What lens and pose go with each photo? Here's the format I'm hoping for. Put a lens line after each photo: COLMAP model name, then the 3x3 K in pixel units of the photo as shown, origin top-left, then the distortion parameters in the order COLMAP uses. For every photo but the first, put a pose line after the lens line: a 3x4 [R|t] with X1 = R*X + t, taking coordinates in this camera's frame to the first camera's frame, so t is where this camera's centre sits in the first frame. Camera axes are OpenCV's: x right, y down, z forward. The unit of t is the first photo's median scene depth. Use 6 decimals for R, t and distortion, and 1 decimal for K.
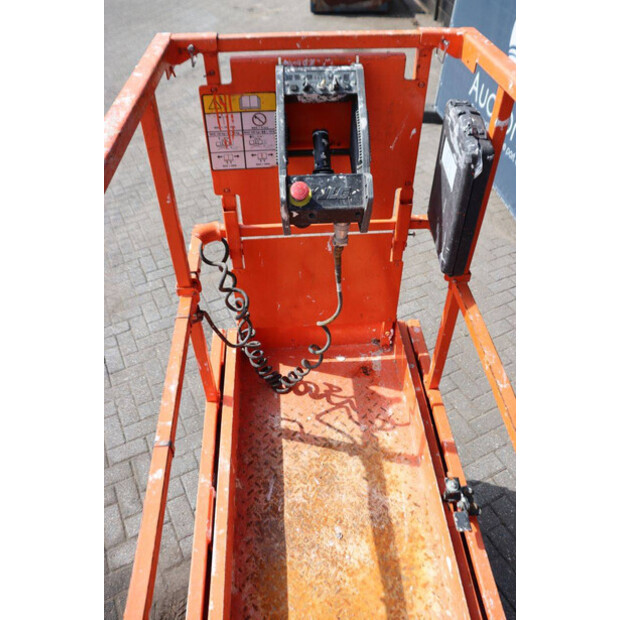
lens RADIAL K [[505.9, 0, 310.0], [0, 505.9, 310.0], [0, 0, 1]] dist [-0.118148, 0.006463]
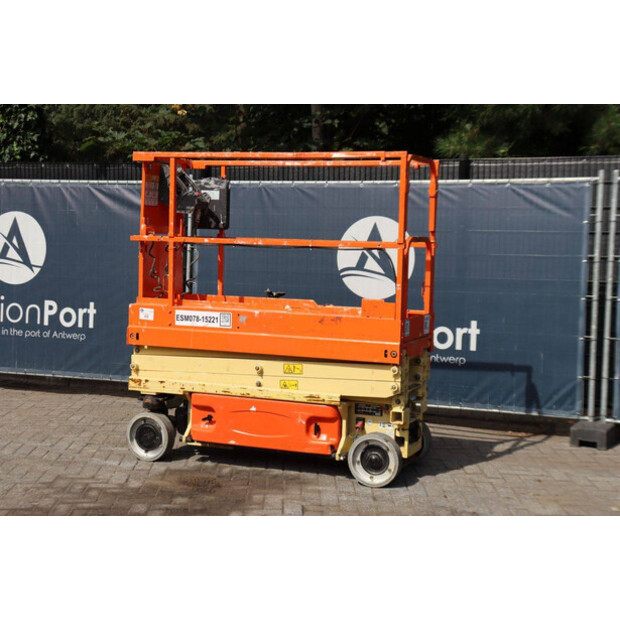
lens RADIAL K [[1028.4, 0, 310.0], [0, 1028.4, 310.0], [0, 0, 1]] dist [0.150666, 0.028119]
pose [[0.429487, -0.047535, 0.901821, -5.352278], [0.597602, 0.763652, -0.244353, 2.221644], [-0.677062, 0.643876, 0.356386, -1.249411]]
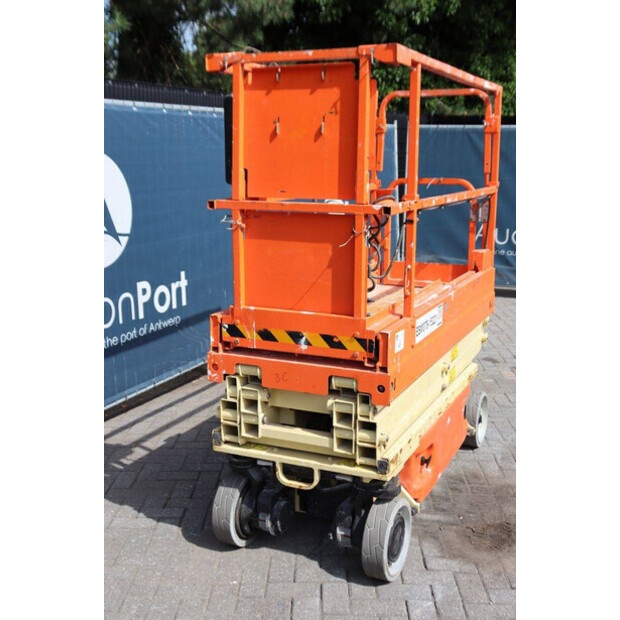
lens RADIAL K [[776.2, 0, 310.0], [0, 776.2, 310.0], [0, 0, 1]] dist [0.035798, 0.084737]
pose [[-0.883783, -0.085105, 0.460092, -1.229421], [0.324072, 0.597939, 0.733107, -1.879403], [-0.337498, 0.797011, -0.500868, 2.893541]]
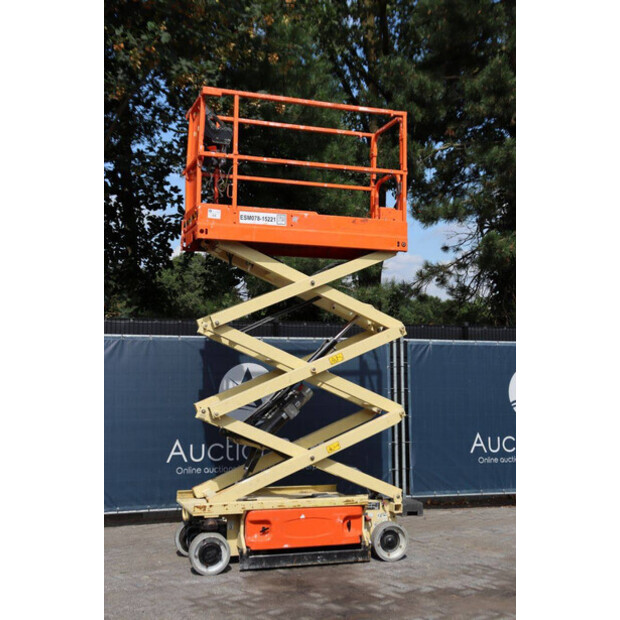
lens RADIAL K [[818.1, 0, 311.9], [0, 818.1, 299.6], [0, 0, 1]] dist [0.025371, 0.144599]
pose [[-0.267055, 0.087522, 0.959699, -6.212230], [0.654431, 0.747487, 0.113940, -0.804542], [-0.707390, 0.658485, -0.256898, 1.854569]]
